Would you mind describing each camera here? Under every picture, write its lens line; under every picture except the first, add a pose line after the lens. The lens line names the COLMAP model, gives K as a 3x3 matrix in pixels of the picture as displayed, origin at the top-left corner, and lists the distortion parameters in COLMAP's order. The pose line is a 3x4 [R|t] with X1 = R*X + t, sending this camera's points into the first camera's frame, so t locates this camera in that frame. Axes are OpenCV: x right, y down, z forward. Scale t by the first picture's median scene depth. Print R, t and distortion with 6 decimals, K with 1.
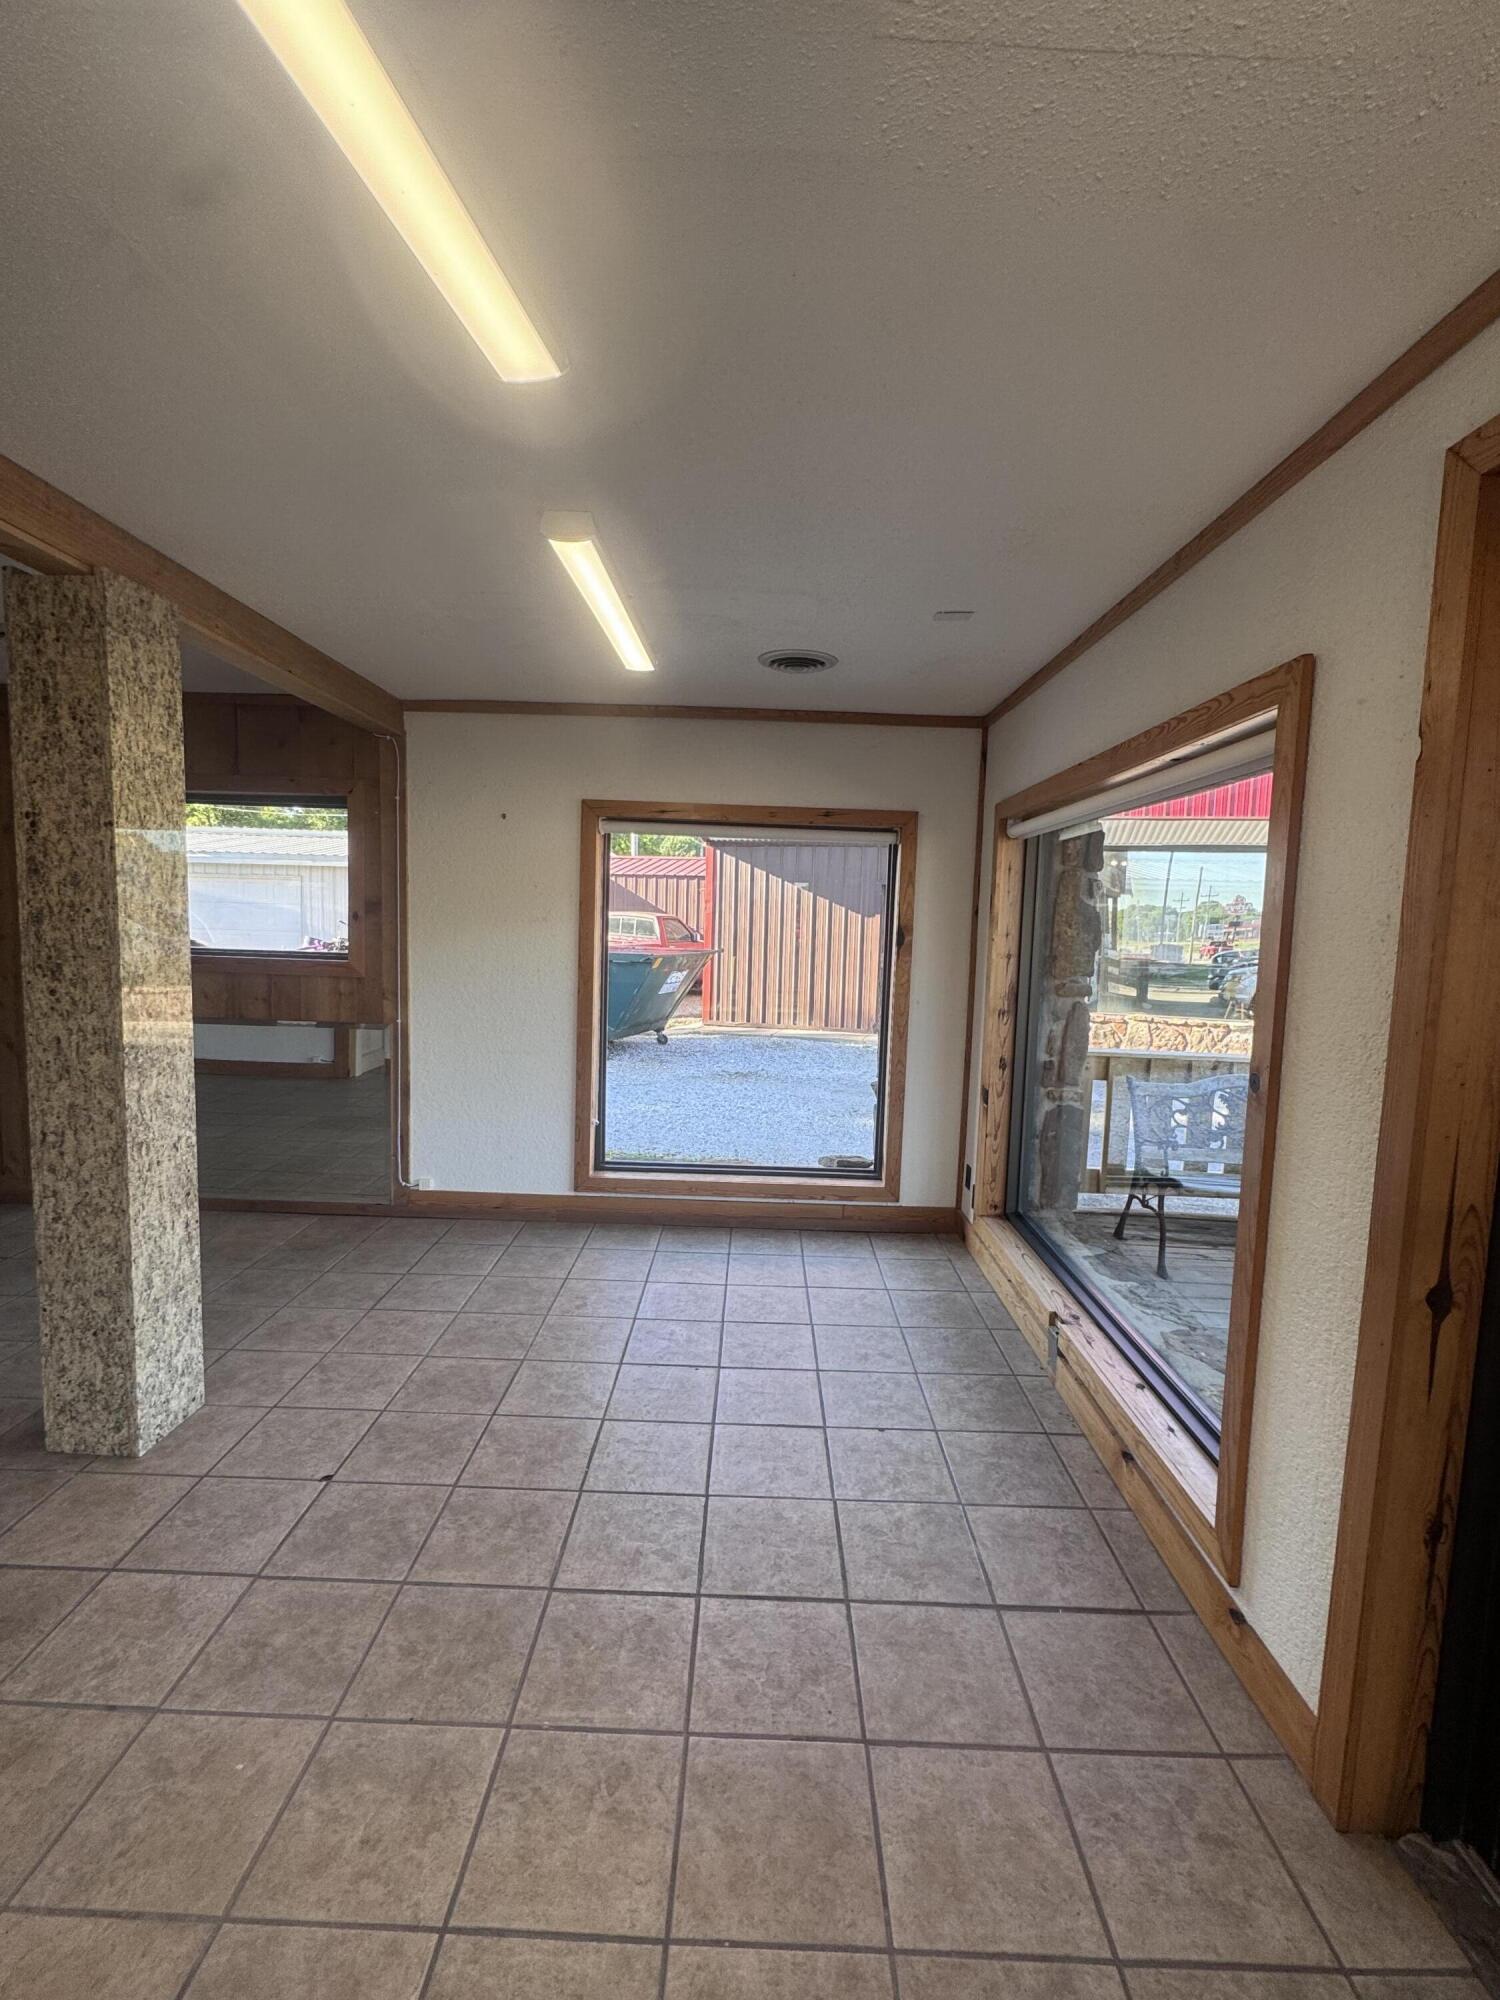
lens RADIAL K [[874.5, 0, 750.0], [0, 874.5, 1000.0], [0, 0, 1]] dist [-0.000424, -0.000057]
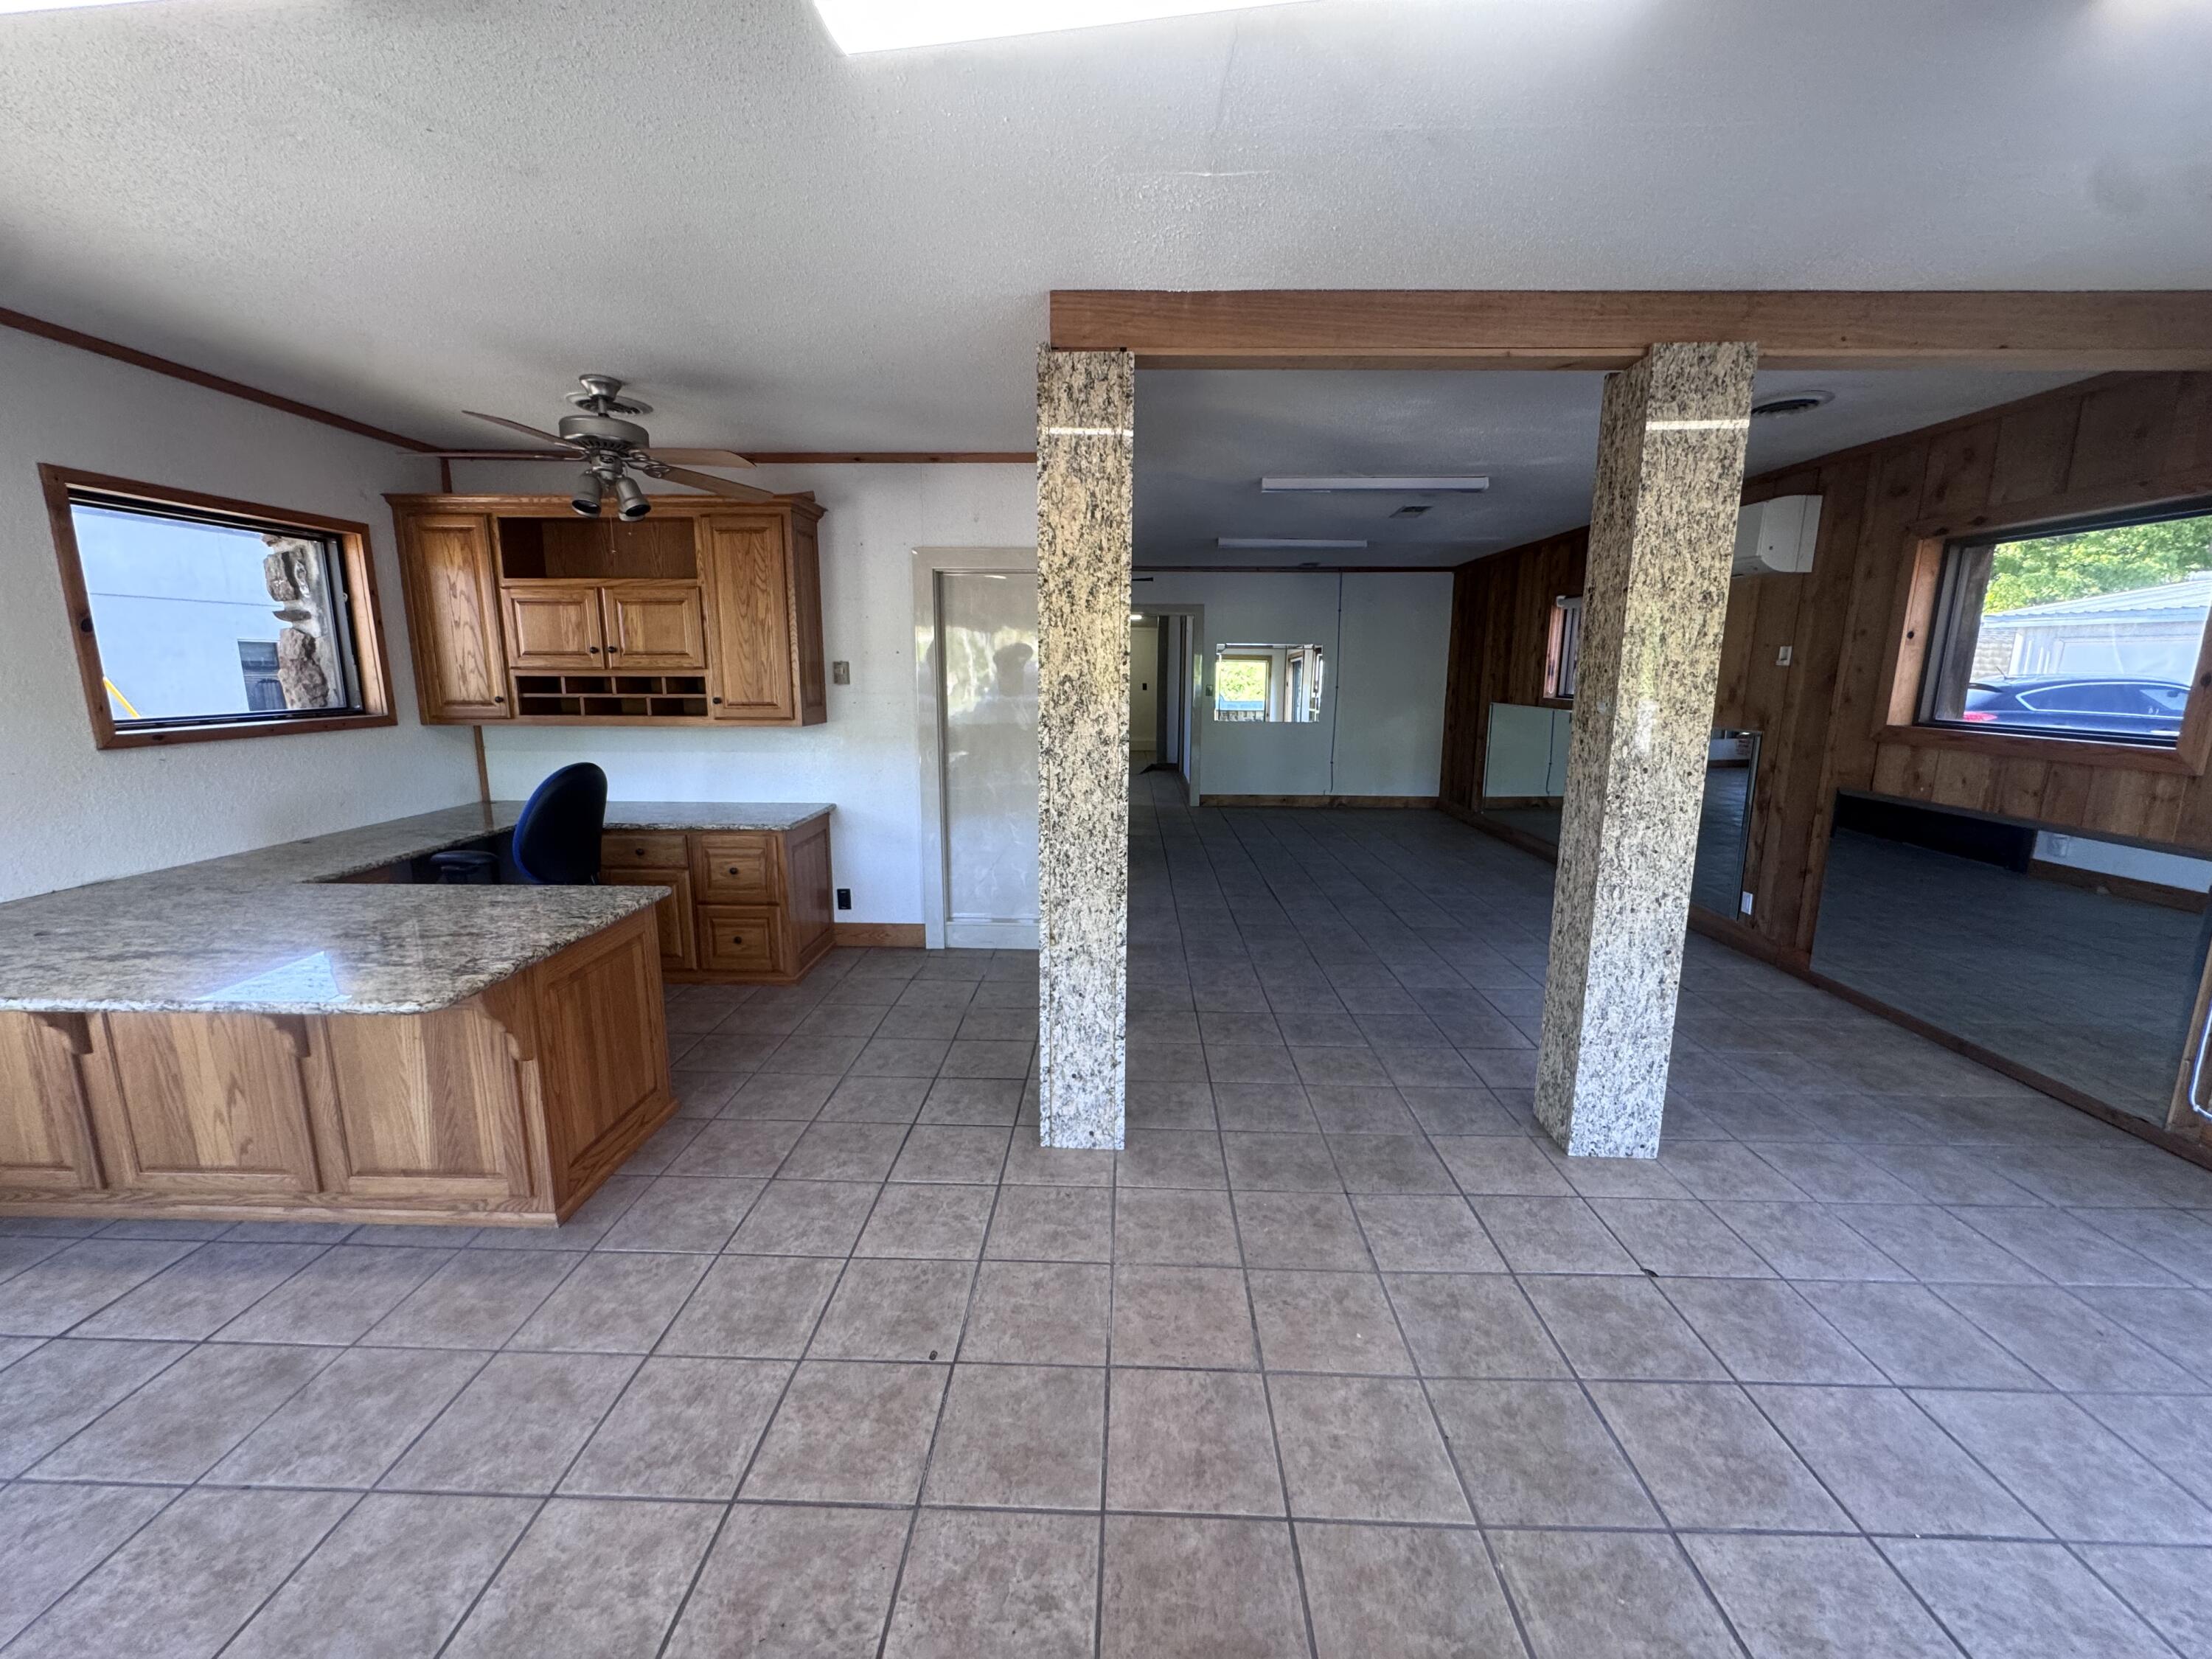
lens RADIAL K [[881.4, 0, 1106.0], [0, 881.4, 829.5], [0, 0, 1]] dist [-0.003031, 0.000233]
pose [[-0.011991, 0.153729, -0.988040, 0.379740], [-0.100254, 0.982947, 0.154154, -0.010975], [0.994890, 0.100903, 0.003626, 0.356882]]
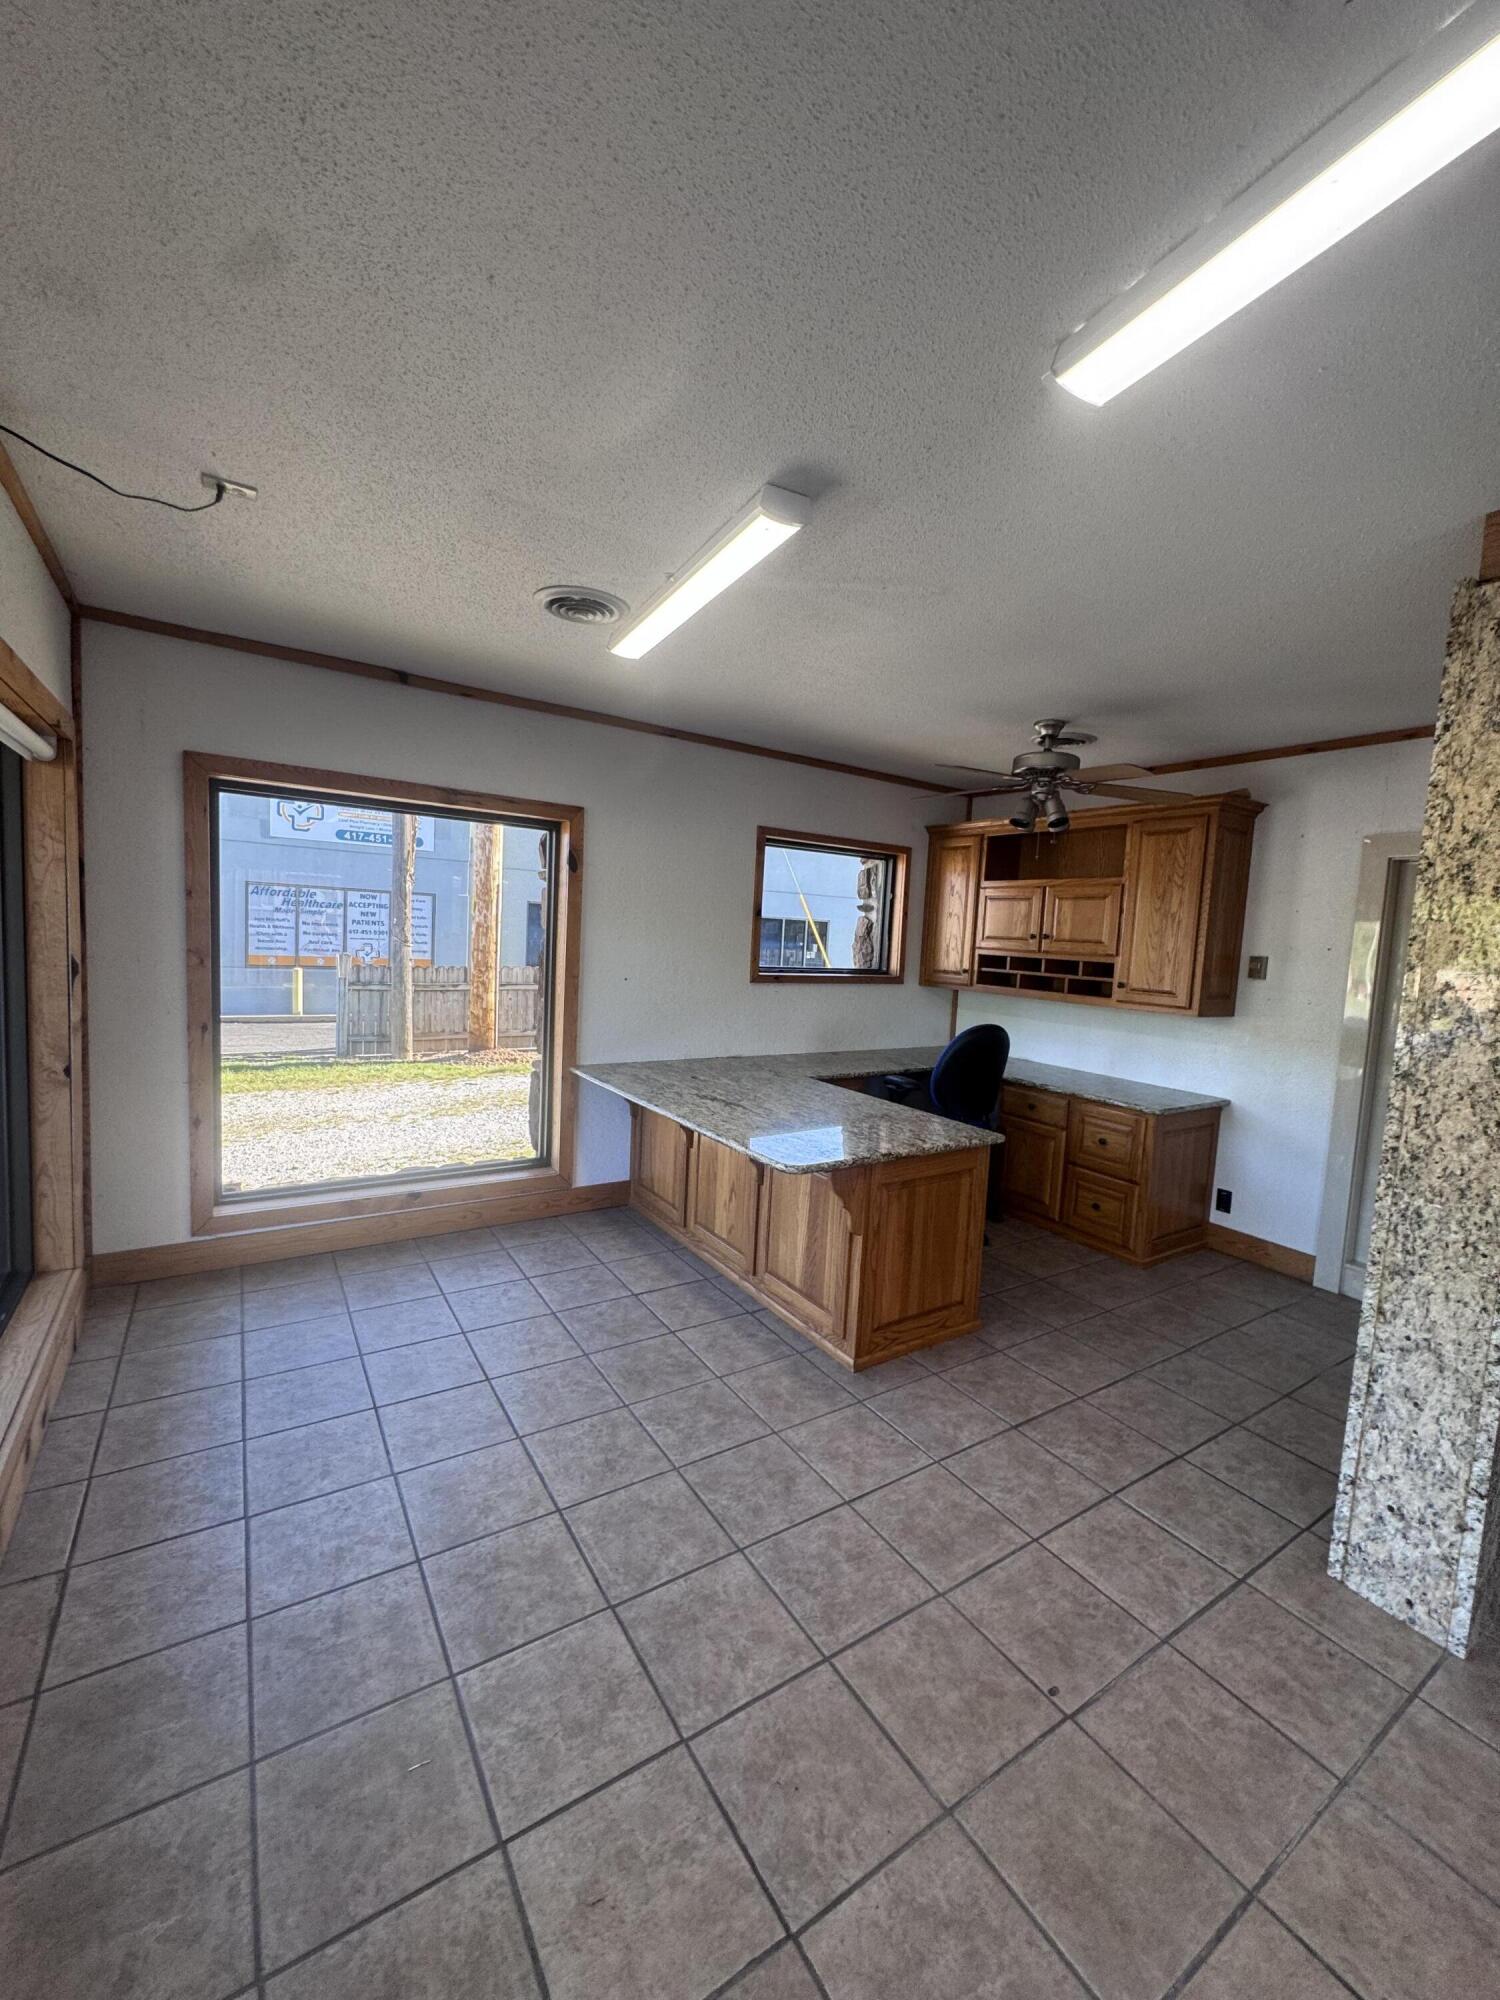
lens RADIAL K [[797.0, 0, 750.0], [0, 797.0, 1000.0], [0, 0, 1]] dist [-0.003031, 0.000233]
pose [[-0.828292, -0.024519, -0.559760, 0.256403], [-0.128427, 0.980752, 0.147077, -0.034965], [0.545380, 0.193711, -0.815498, 0.550605]]
